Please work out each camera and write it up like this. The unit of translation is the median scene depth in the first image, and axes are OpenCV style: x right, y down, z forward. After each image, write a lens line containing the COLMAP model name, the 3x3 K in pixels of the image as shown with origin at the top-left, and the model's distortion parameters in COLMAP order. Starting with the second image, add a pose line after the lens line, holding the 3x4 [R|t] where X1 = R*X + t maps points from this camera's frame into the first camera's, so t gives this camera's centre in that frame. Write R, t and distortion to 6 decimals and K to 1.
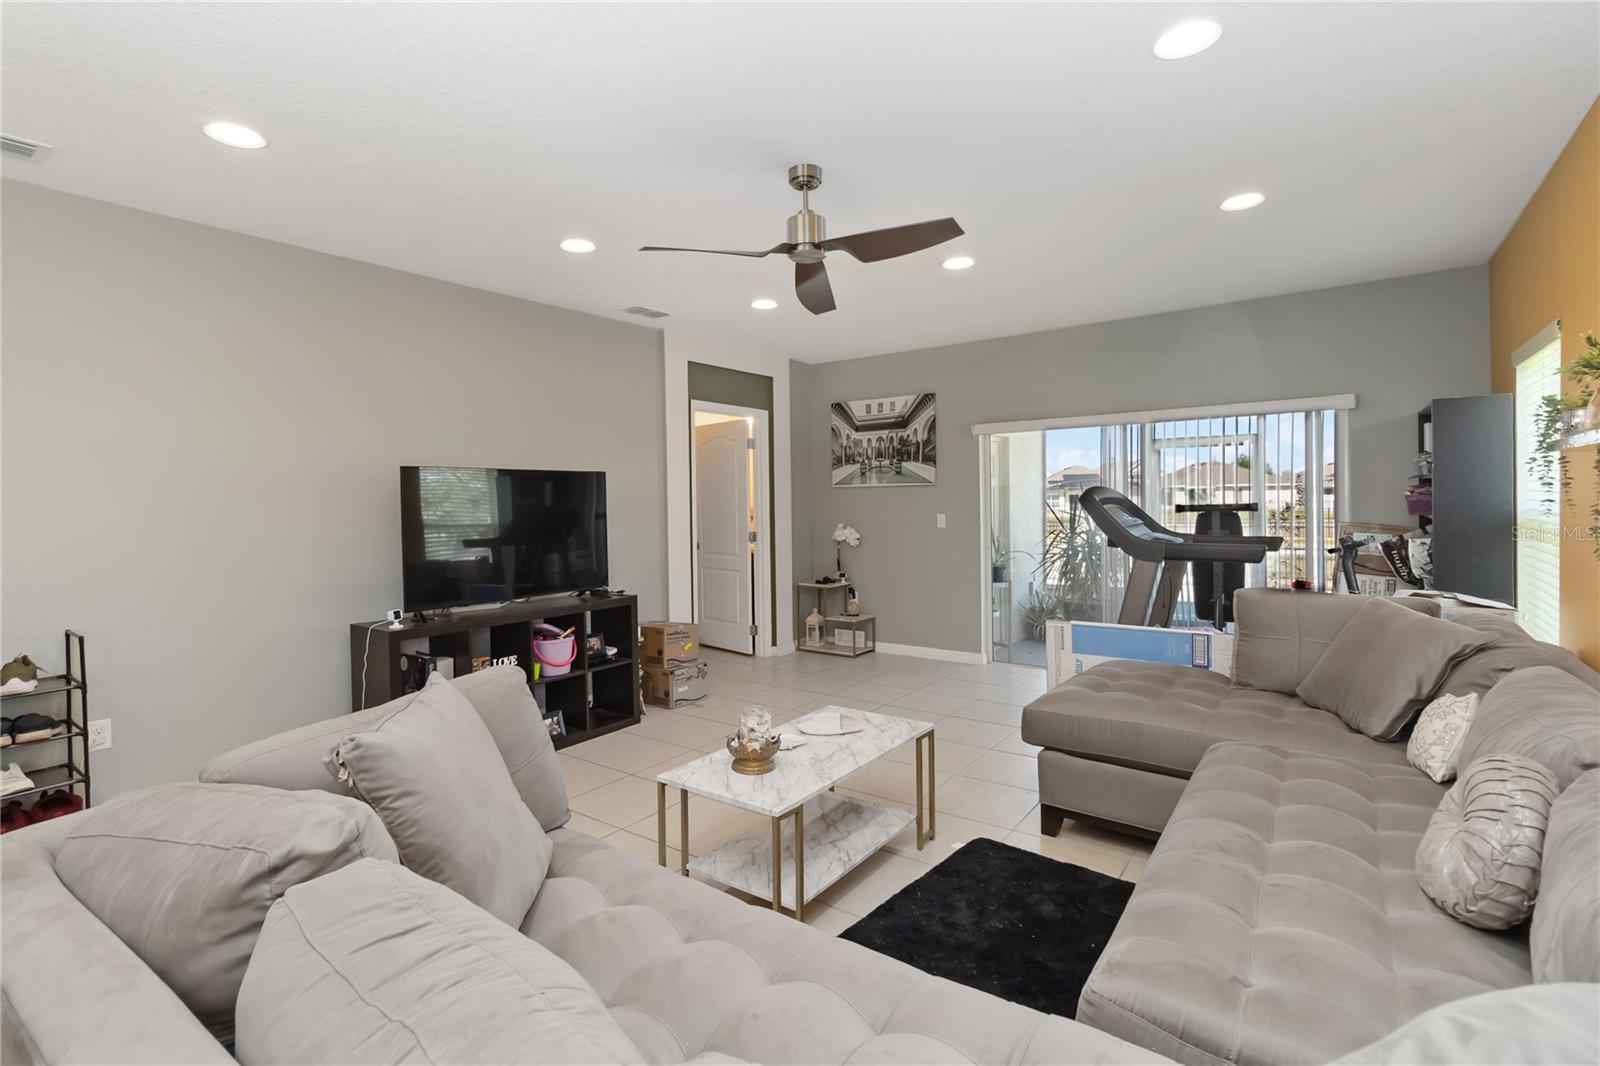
lens RADIAL K [[734.0, 0, 803.2], [0, 734.0, 519.4], [0, 0, 1]] dist [0.003208, -0.000034]
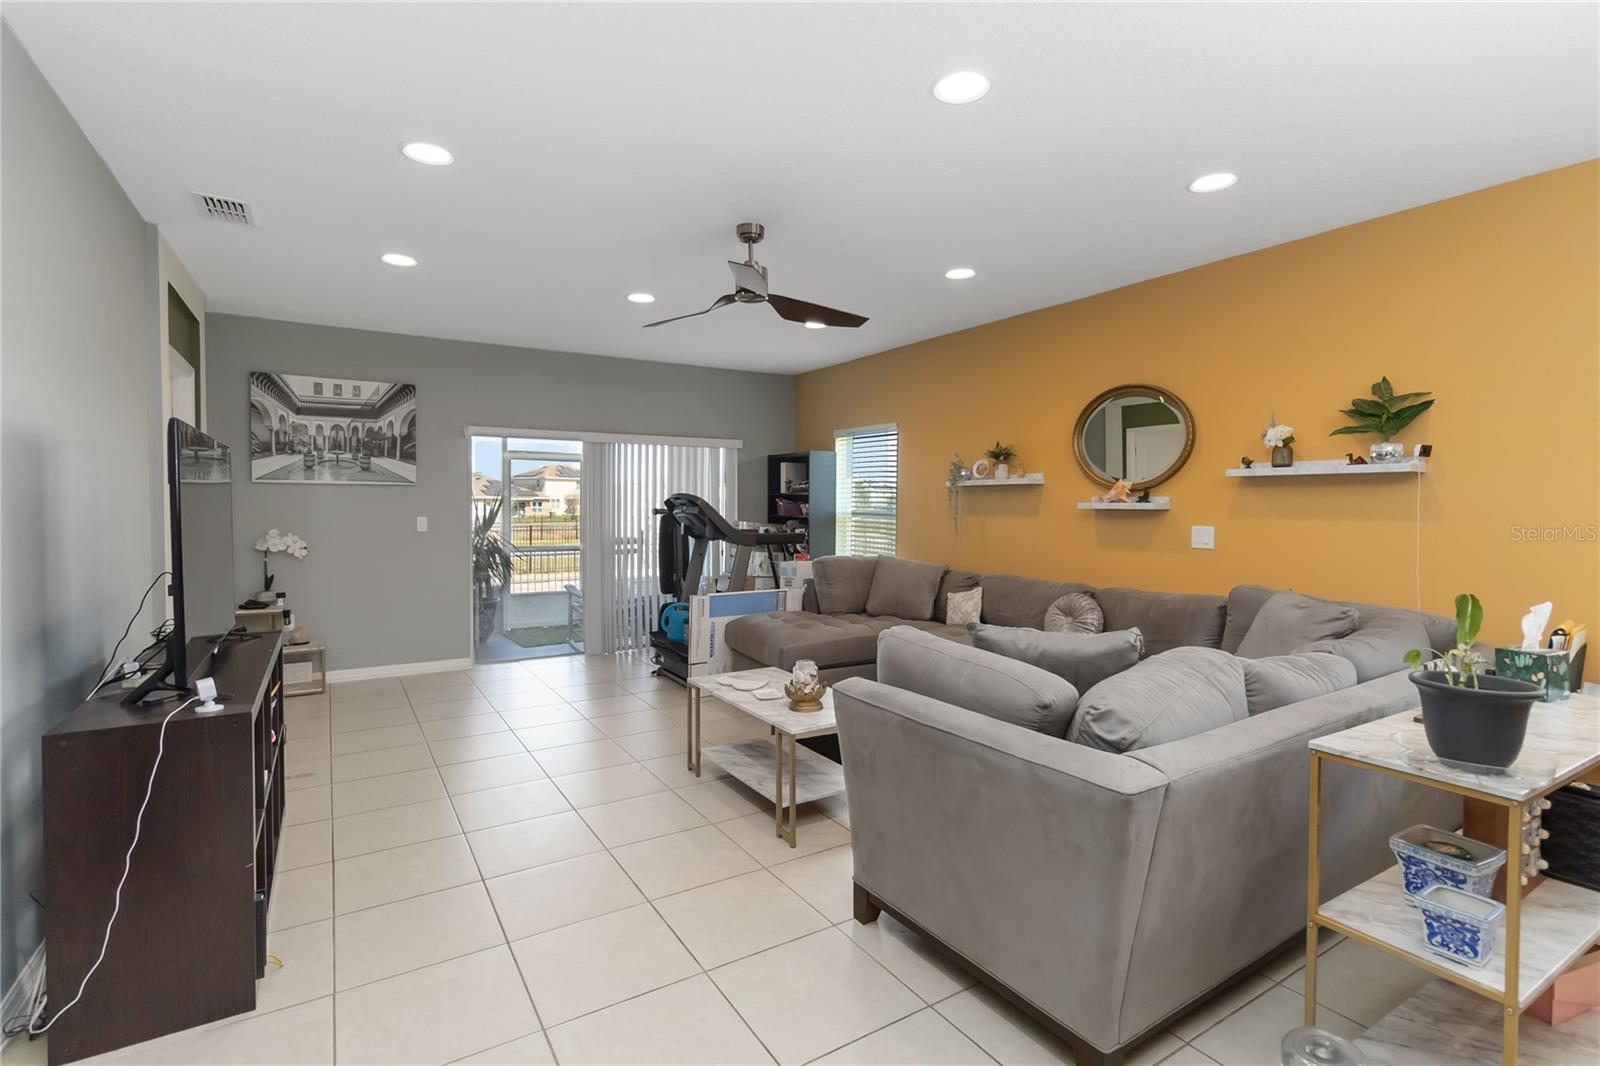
lens RADIAL K [[734.0, 0, 799.4], [0, 734.0, 528.2], [0, 0, 1]] dist [0.003208, -0.000034]
pose [[0.393271, -0.012811, 0.919333, -0.459039], [0.013516, 0.999875, 0.008152, 0.005661], [-0.919323, 0.009220, 0.393395, 0.187206]]
